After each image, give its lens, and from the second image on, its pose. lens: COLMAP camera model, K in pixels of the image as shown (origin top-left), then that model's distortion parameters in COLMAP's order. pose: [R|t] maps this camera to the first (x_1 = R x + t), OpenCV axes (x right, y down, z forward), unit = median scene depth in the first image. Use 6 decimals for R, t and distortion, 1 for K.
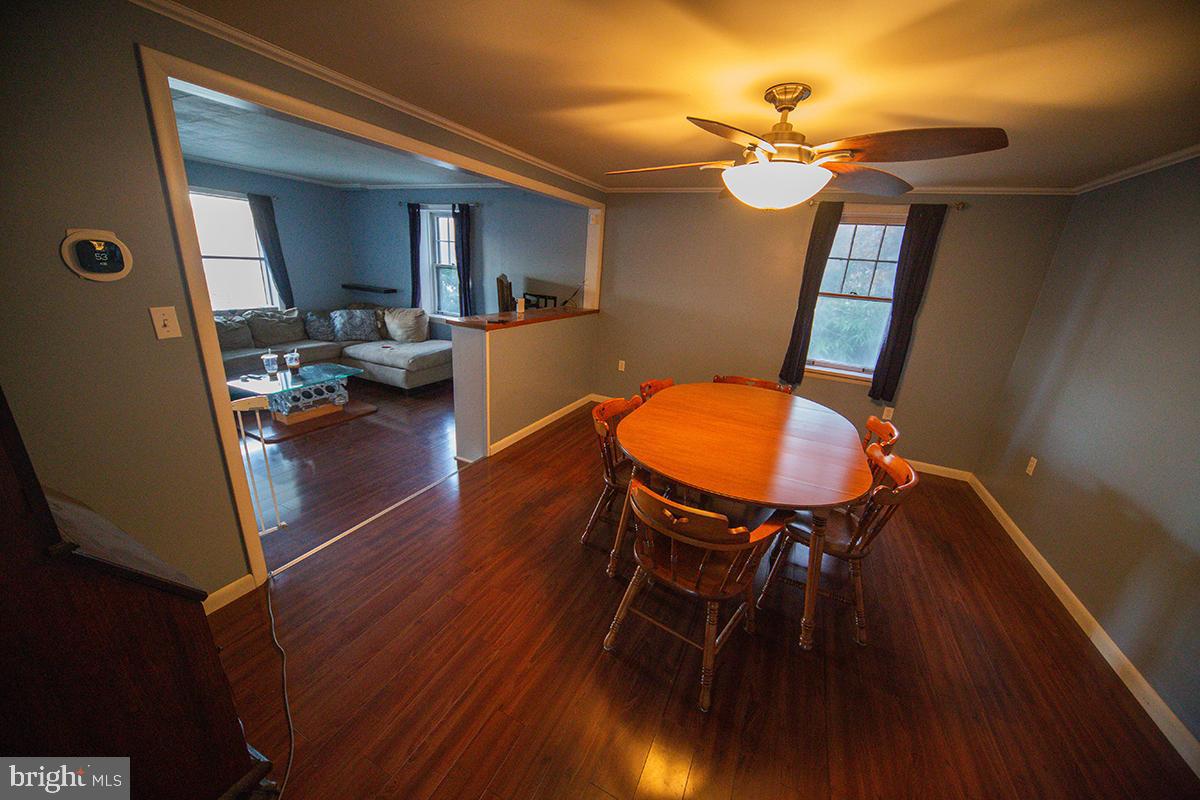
lens RADIAL K [[409.0, 0, 601.2], [0, 409.0, 400.2], [0, 0, 1]] dist [-0.002576, 0.000427]
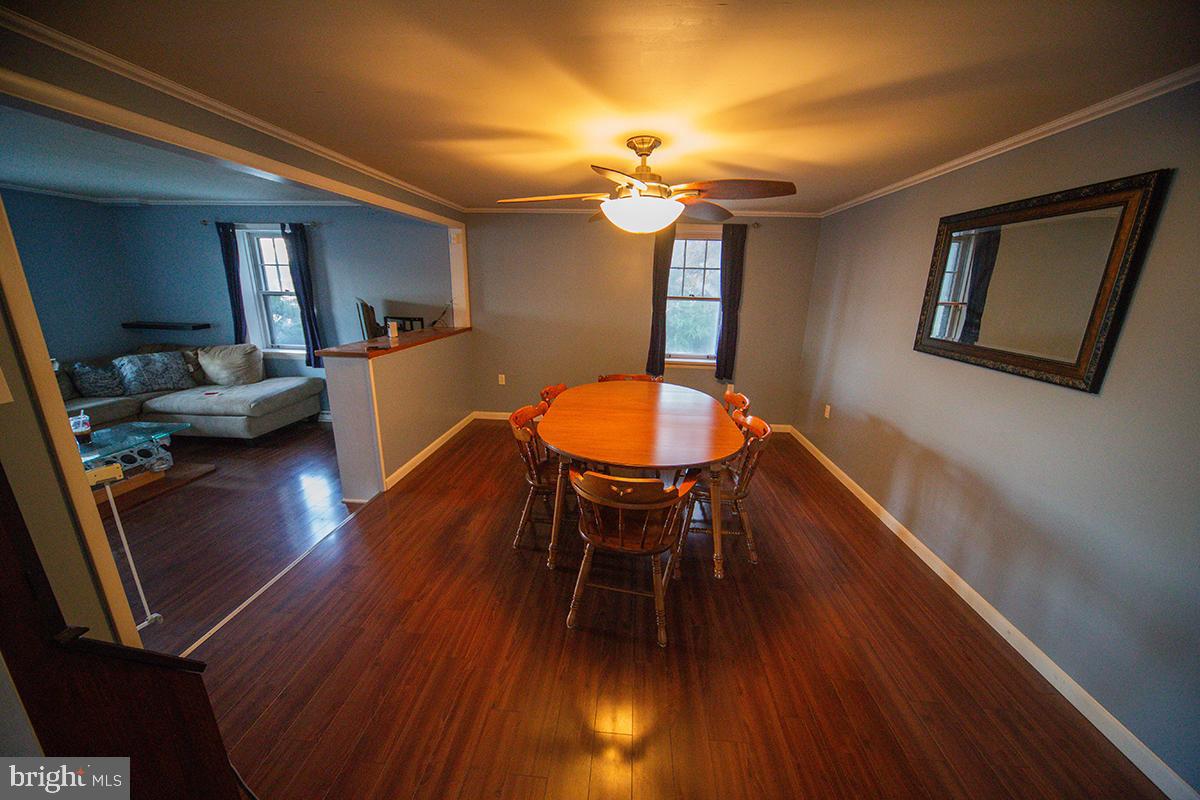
lens RADIAL K [[409.0, 0, 595.1], [0, 409.0, 400.3], [0, 0, 1]] dist [-0.002576, 0.000427]
pose [[0.936192, -0.142814, 0.321166, -0.102791], [0.151602, 0.988439, -0.002383, 0.007176], [-0.317113, 0.050920, 0.947020, -0.054149]]
